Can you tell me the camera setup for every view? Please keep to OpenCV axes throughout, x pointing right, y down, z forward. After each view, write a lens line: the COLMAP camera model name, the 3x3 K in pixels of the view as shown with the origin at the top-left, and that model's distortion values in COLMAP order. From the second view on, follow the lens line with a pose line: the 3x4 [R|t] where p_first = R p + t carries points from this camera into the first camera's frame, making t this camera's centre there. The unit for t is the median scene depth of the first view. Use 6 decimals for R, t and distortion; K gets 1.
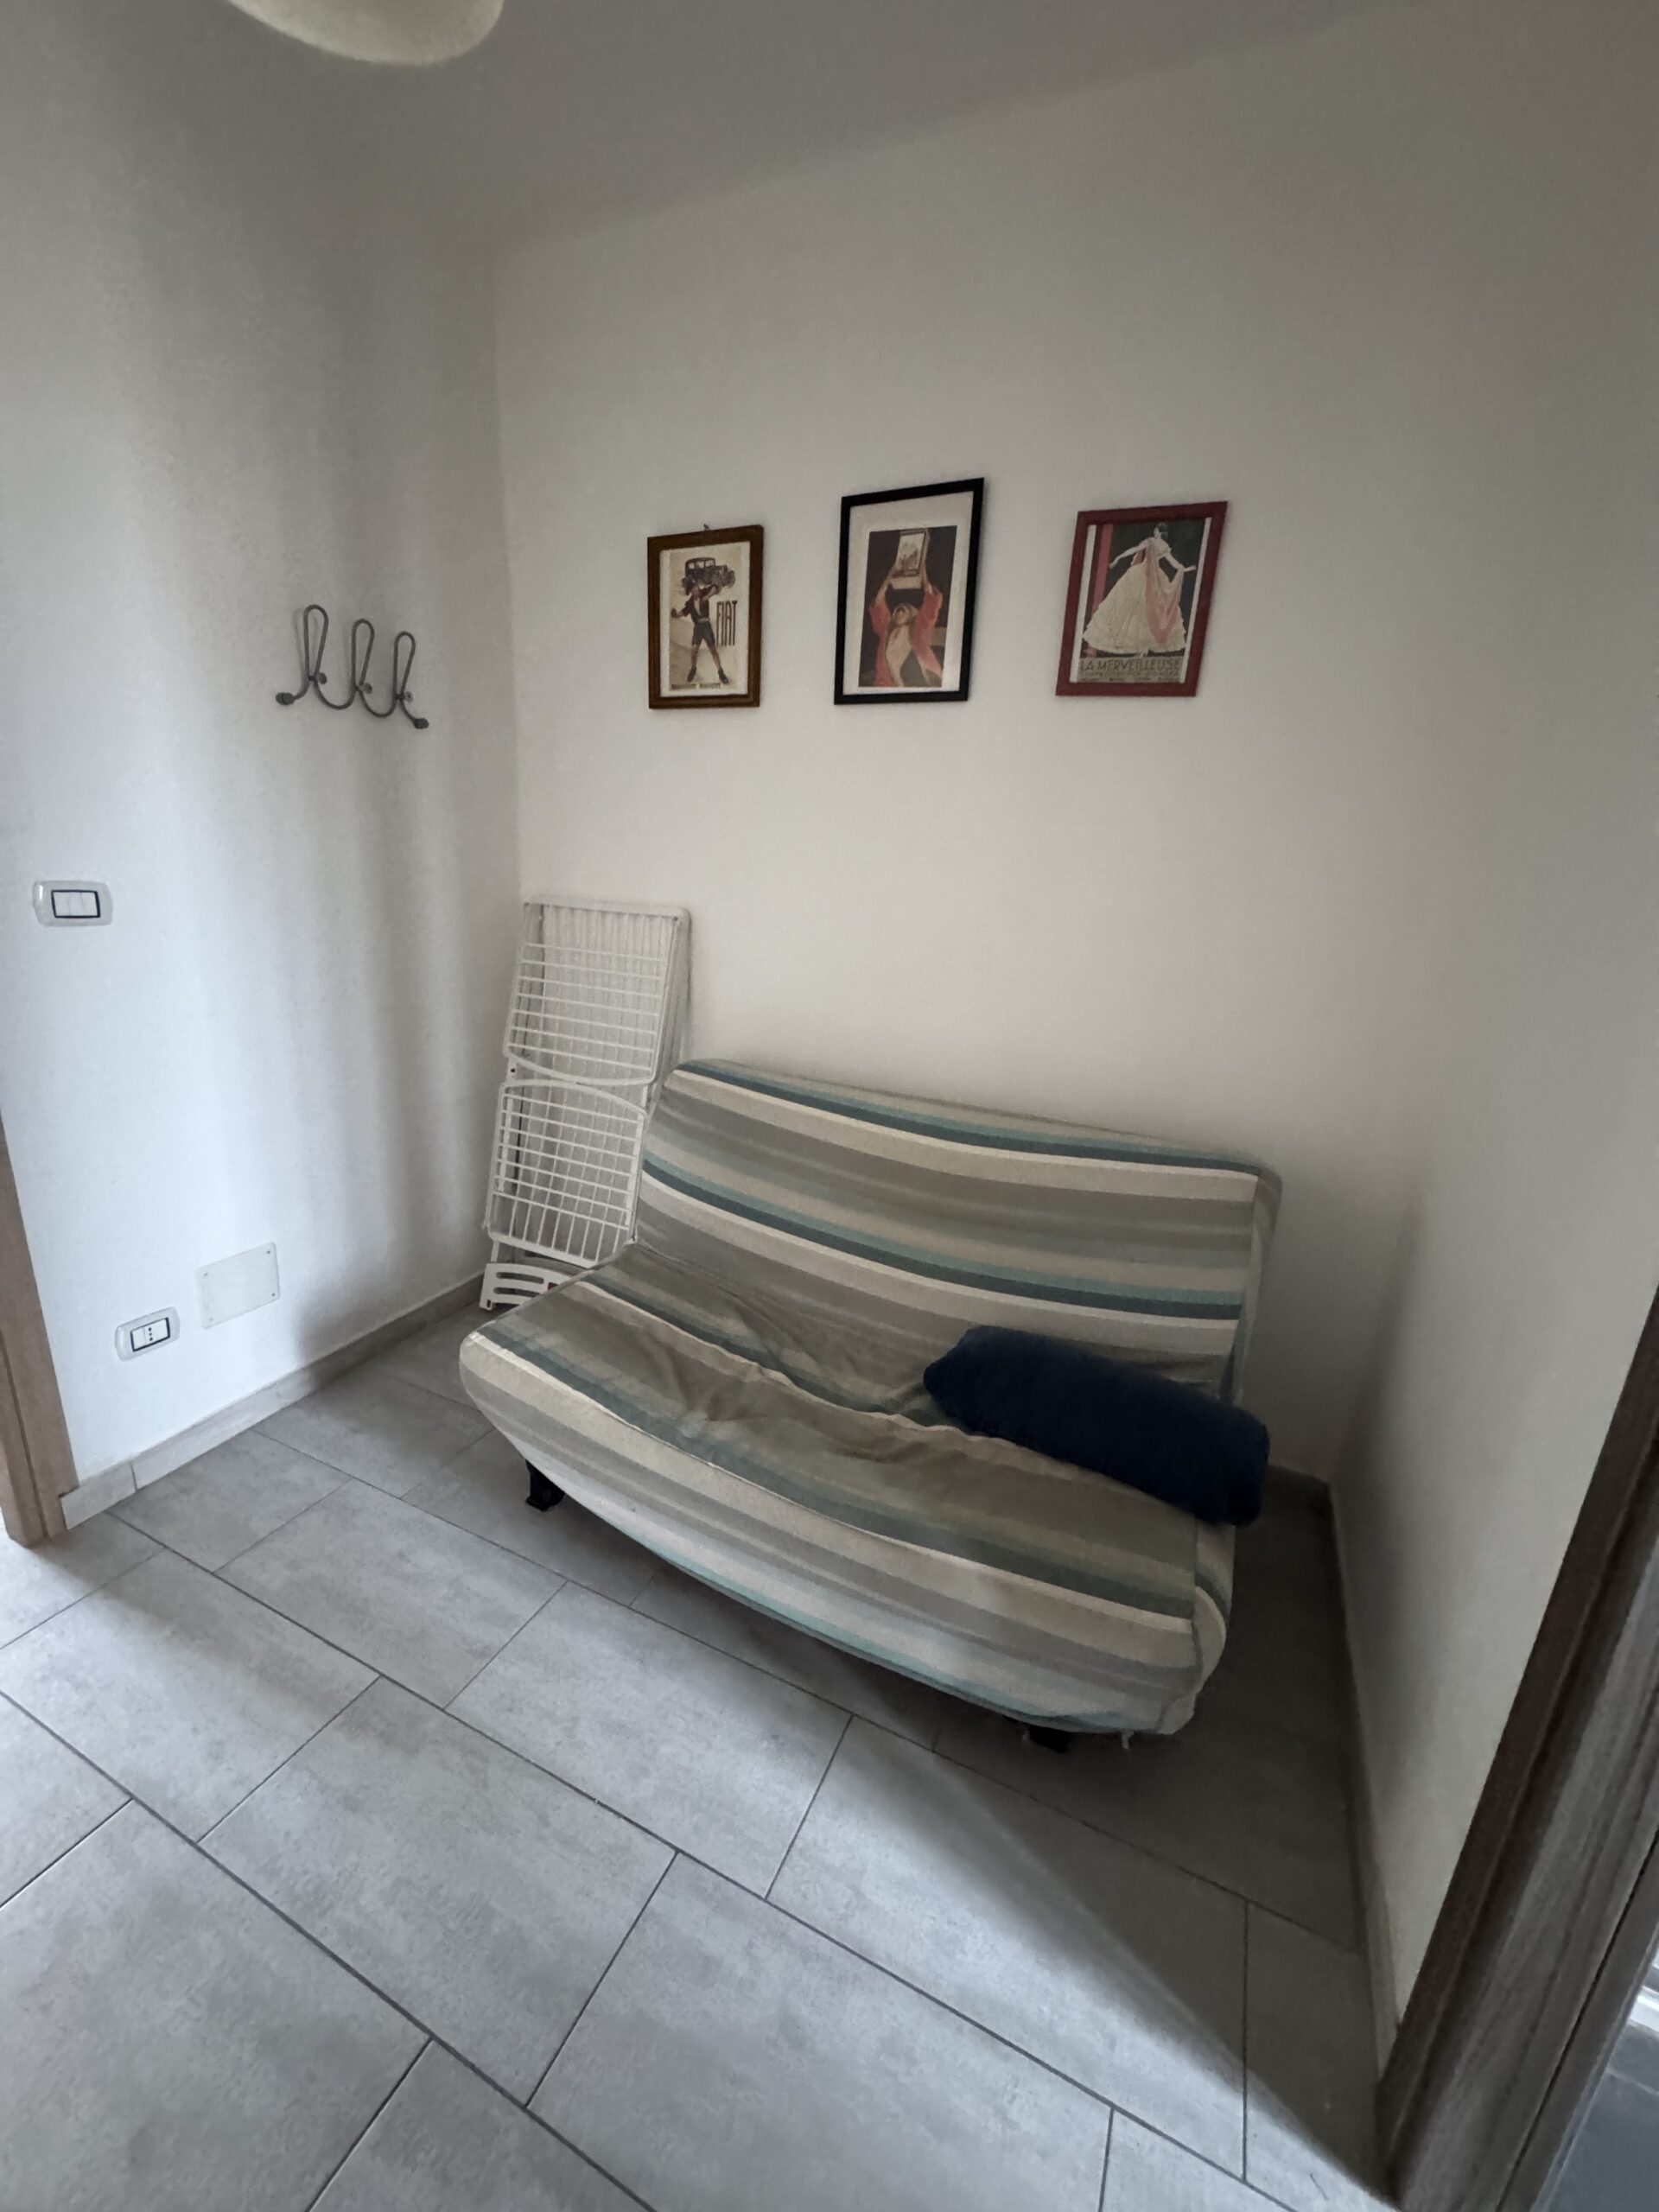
lens RADIAL K [[883.3, 0, 830.0], [0, 883.3, 1104.5], [0, 0, 1]] dist [-0.002496, 0.000416]
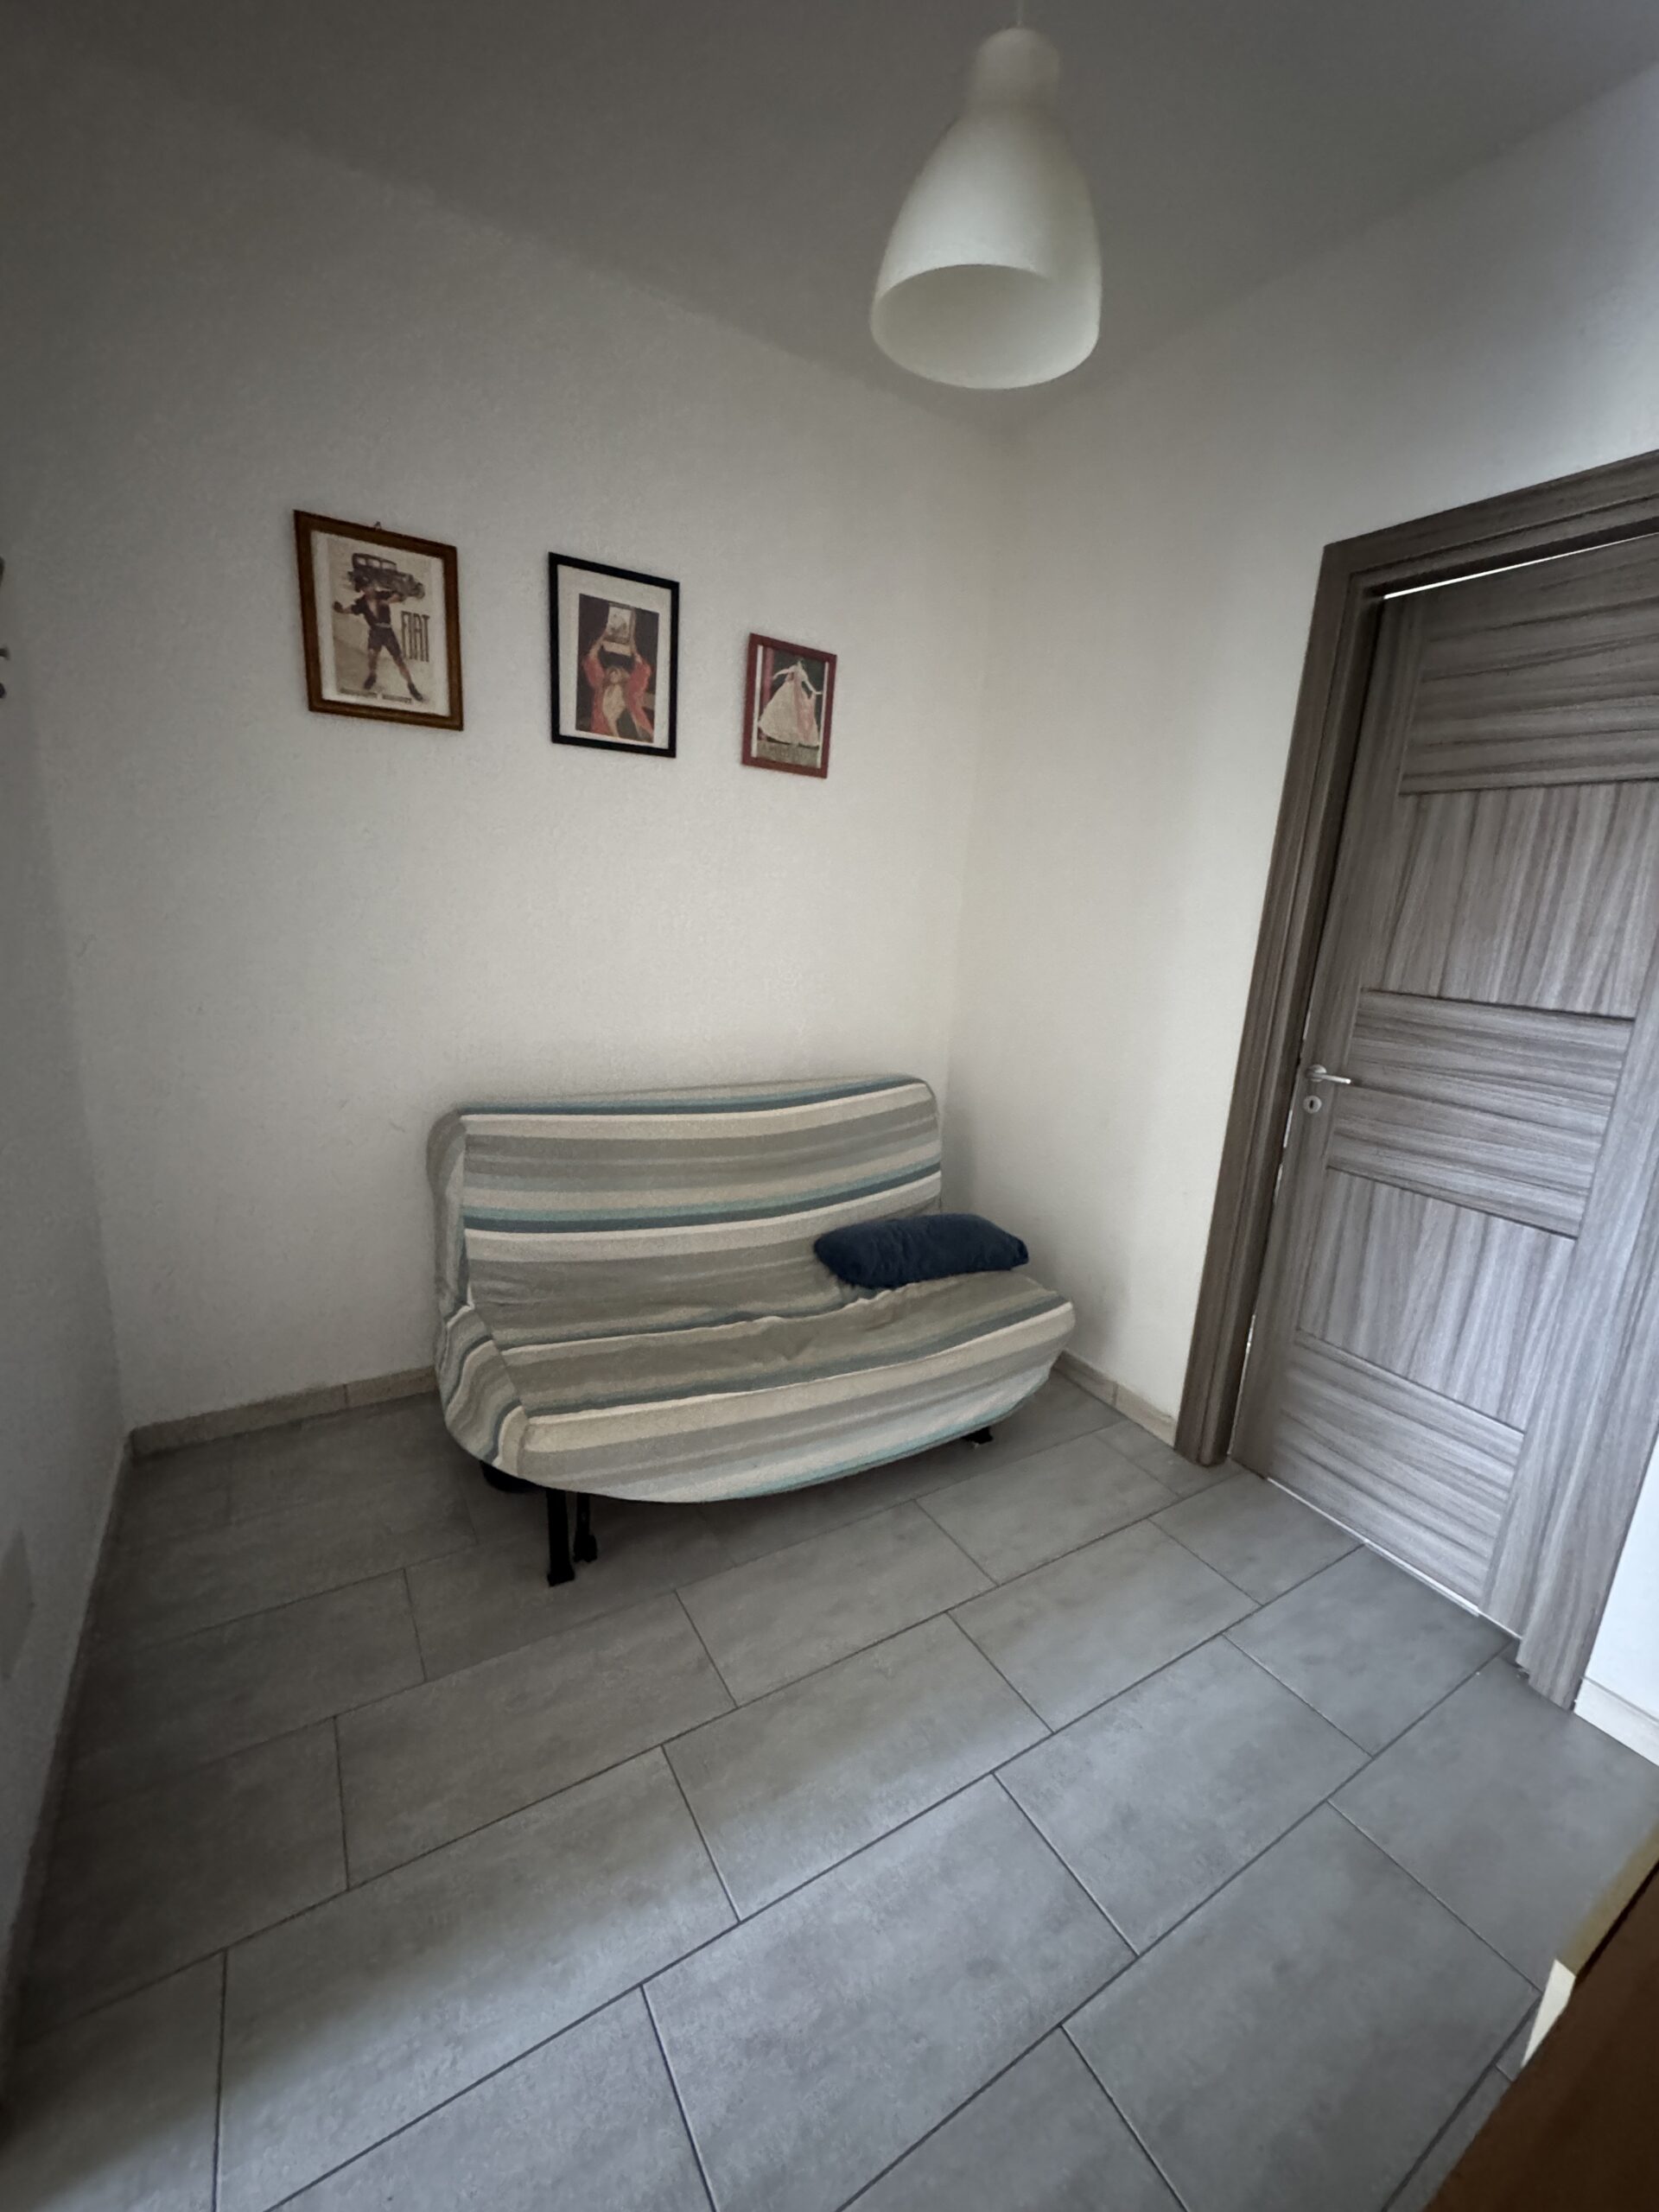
lens RADIAL K [[883.3, 0, 836.4], [0, 883.3, 1103.2], [0, 0, 1]] dist [-0.002496, 0.000416]
pose [[0.554385, -0.213066, 0.804525, -0.806388], [0.200305, 0.972418, 0.119503, -0.096646], [-0.807796, 0.094900, 0.581773, 0.159559]]
